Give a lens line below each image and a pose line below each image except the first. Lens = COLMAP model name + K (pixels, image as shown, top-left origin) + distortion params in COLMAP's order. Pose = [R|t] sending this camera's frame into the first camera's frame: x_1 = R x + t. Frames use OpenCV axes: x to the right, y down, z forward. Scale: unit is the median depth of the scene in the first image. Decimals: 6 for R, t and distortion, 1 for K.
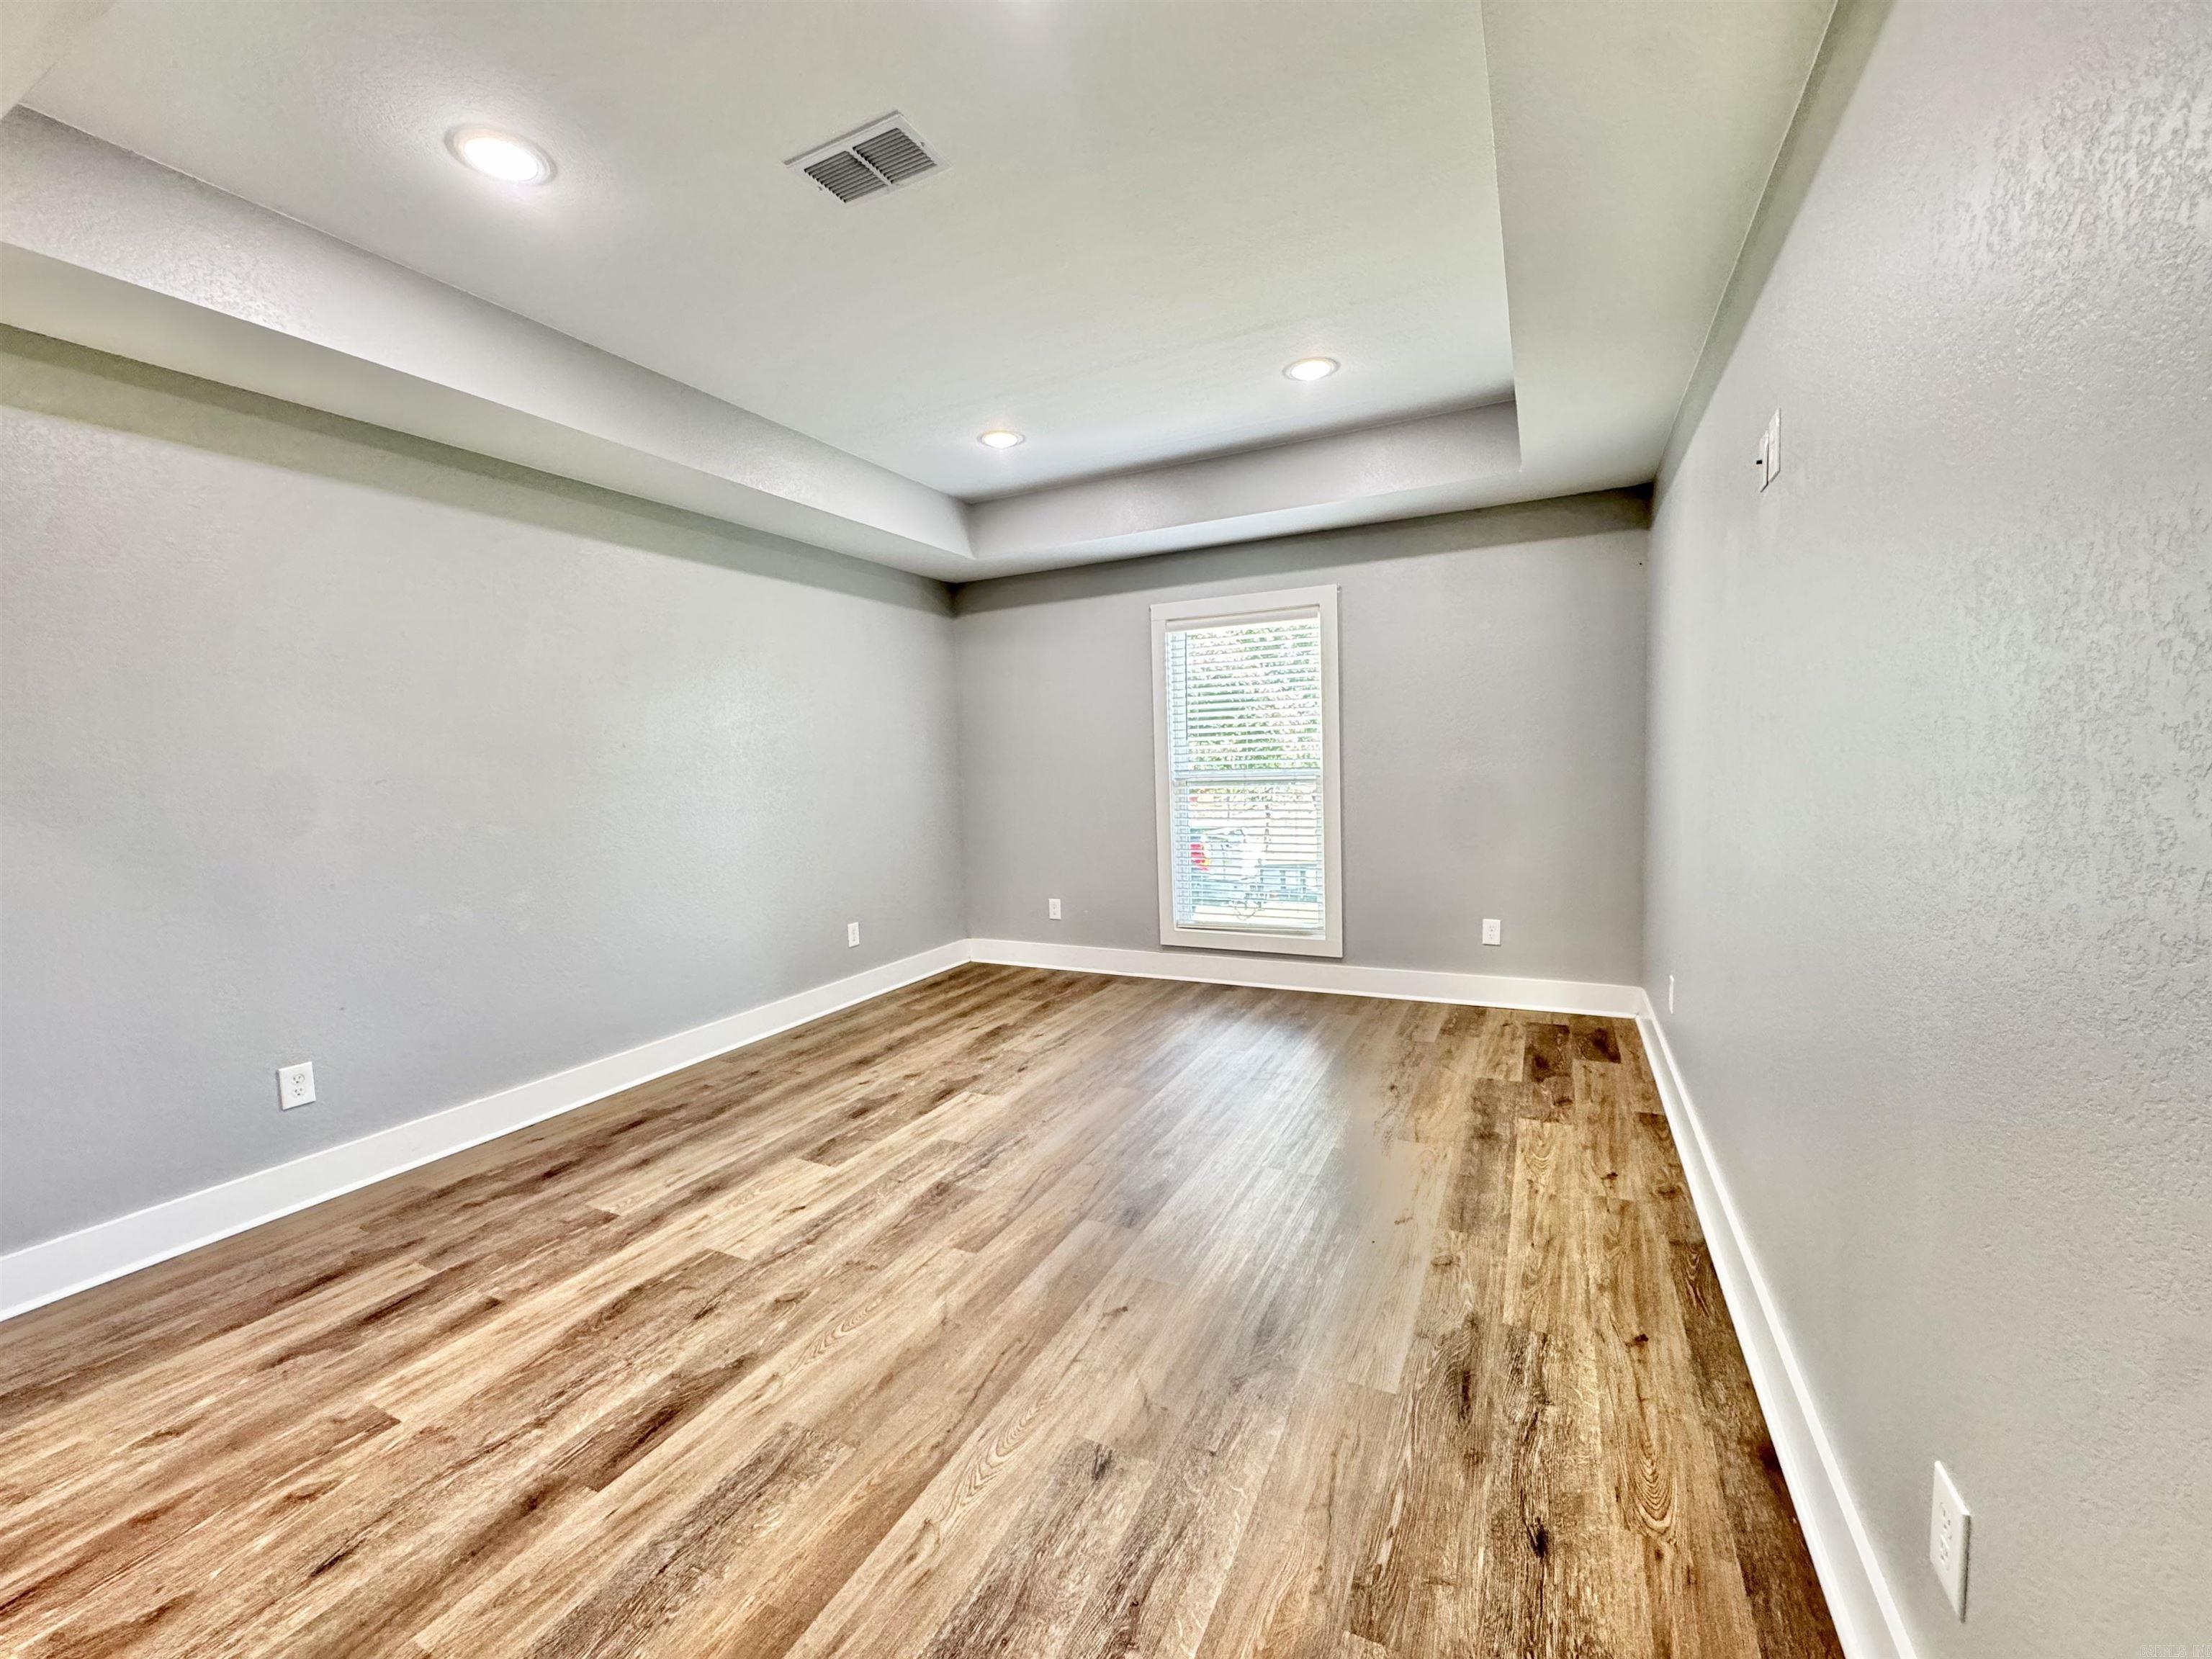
lens RADIAL K [[881.3, 0, 1106.0], [0, 881.3, 829.5], [0, 0, 1]] dist [-0.002963, 0.000082]
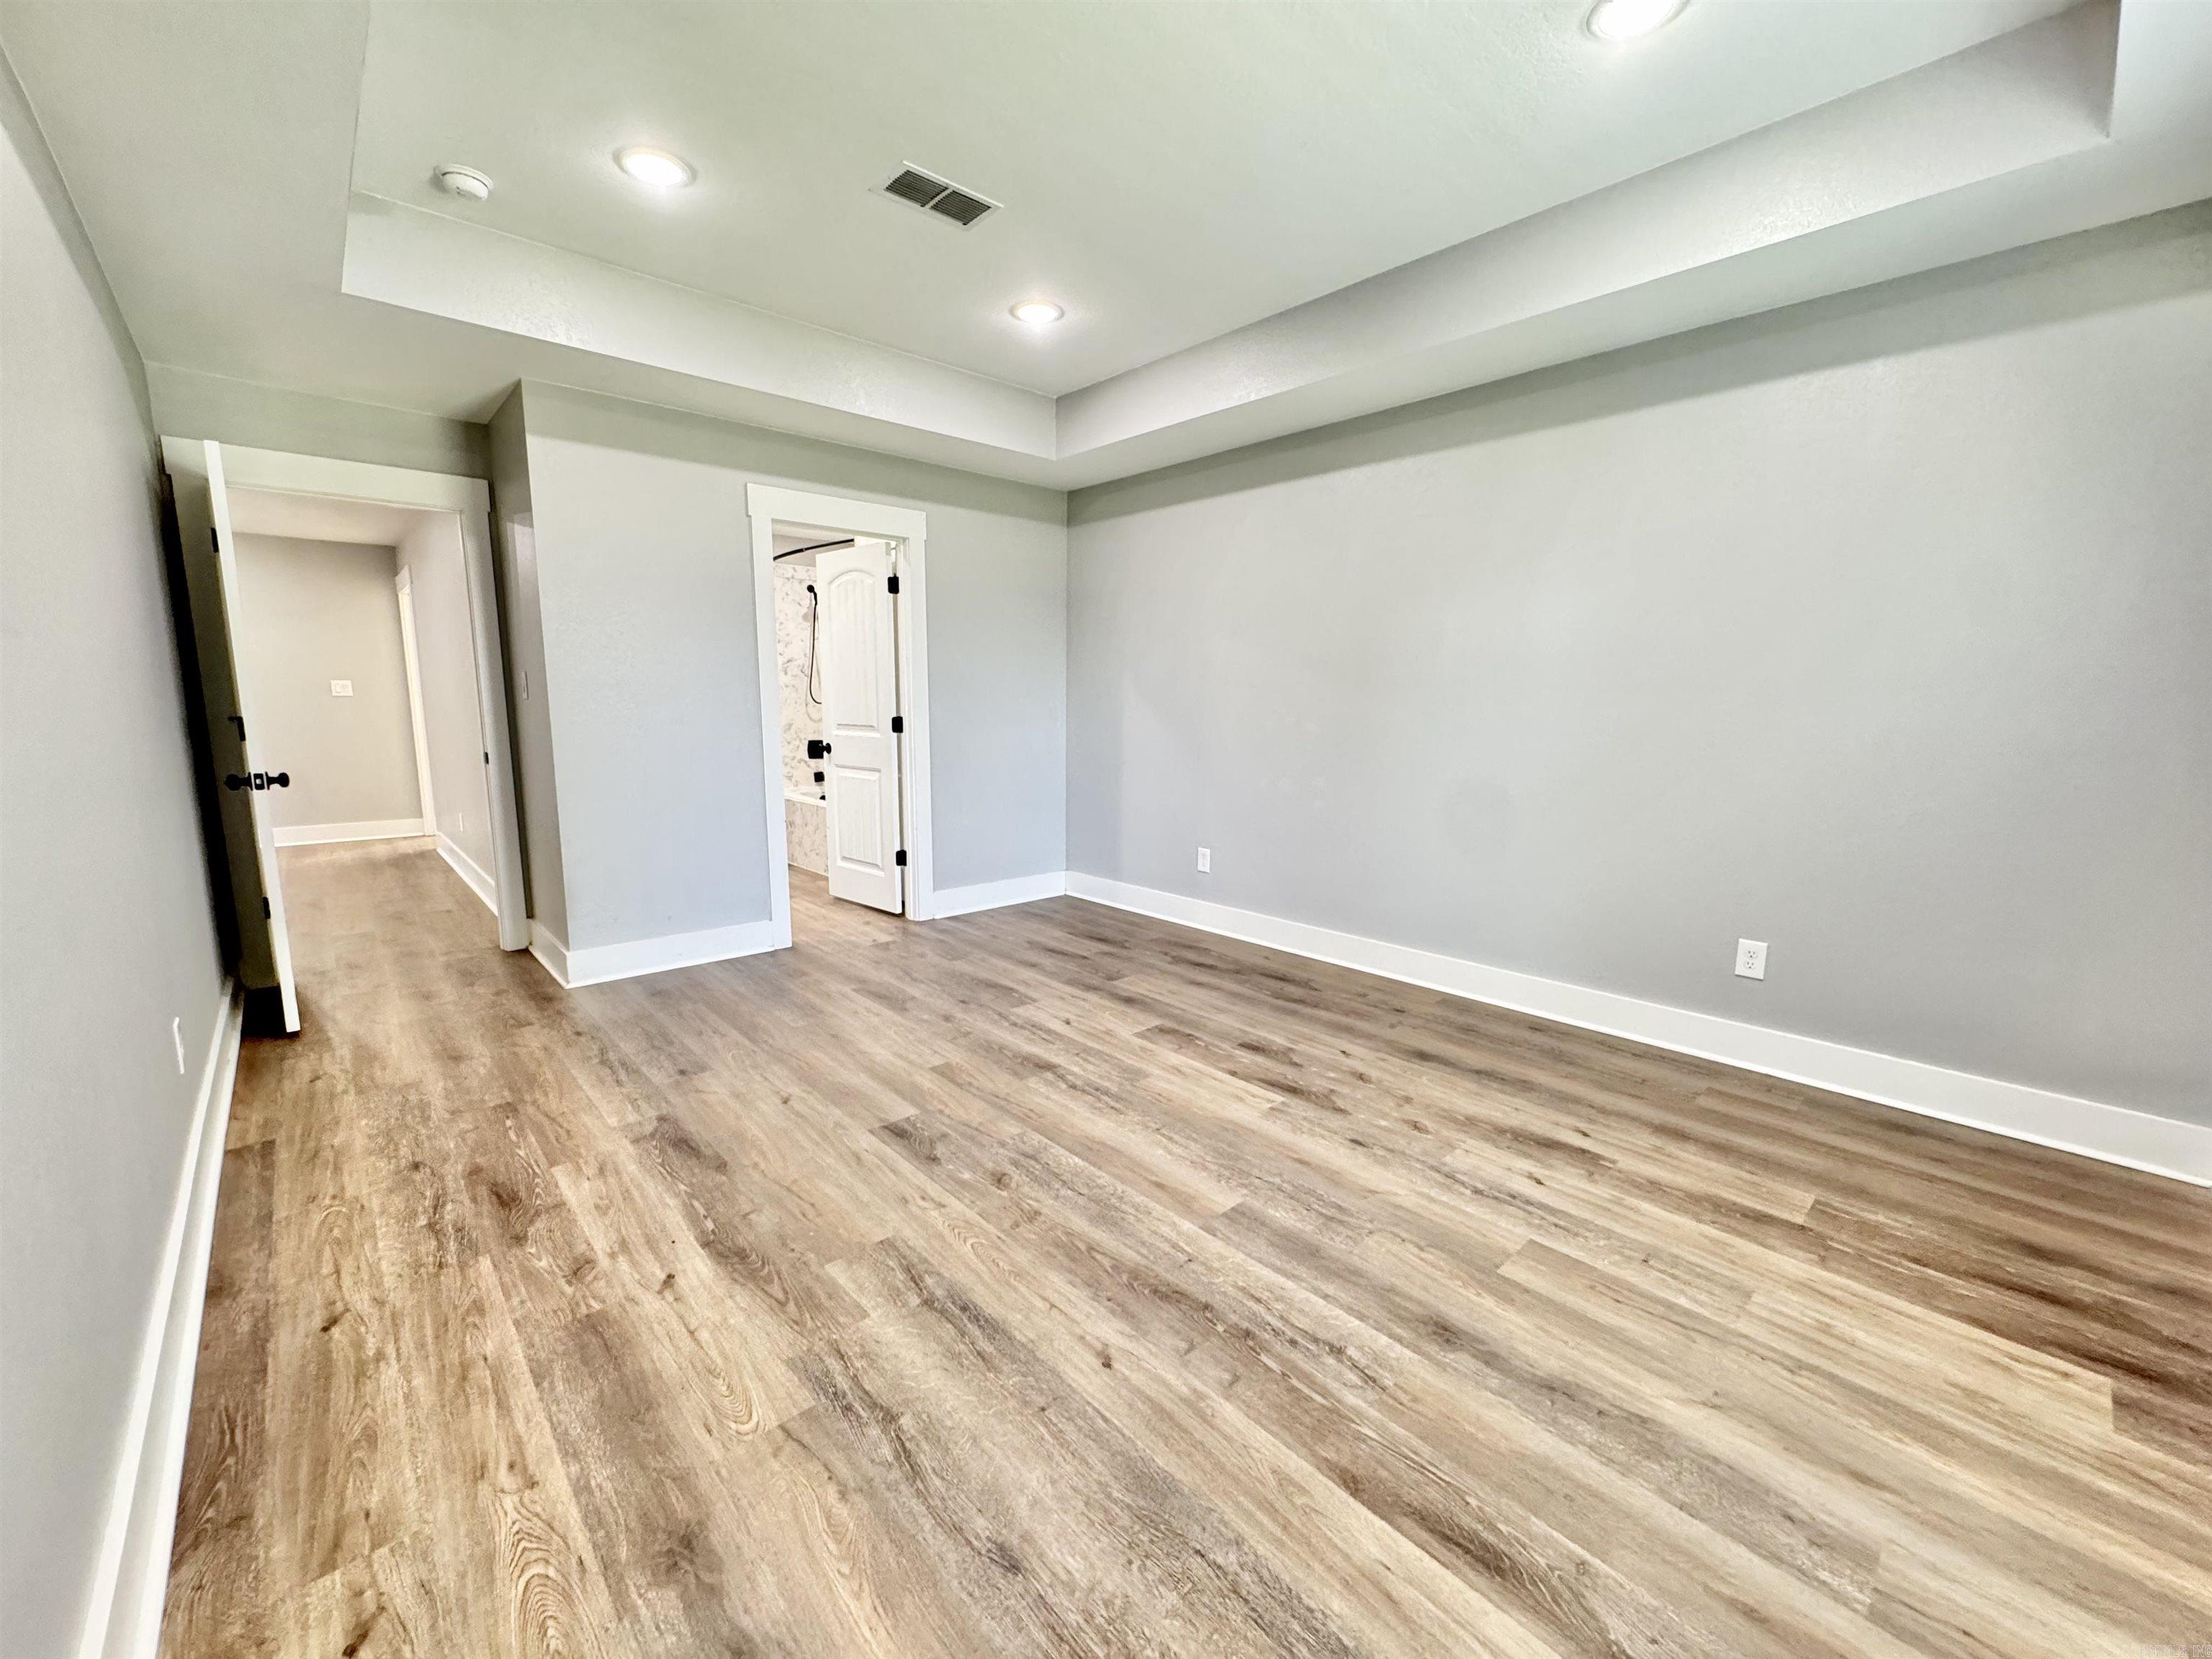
lens RADIAL K [[881.3, 0, 1106.0], [0, 881.3, 829.5], [0, 0, 1]] dist [-0.002963, 0.000082]
pose [[-0.358884, 0.169195, -0.917919, 0.763702], [-0.063620, 0.976712, 0.204906, -0.117764], [0.931211, 0.131936, -0.339762, 1.424305]]
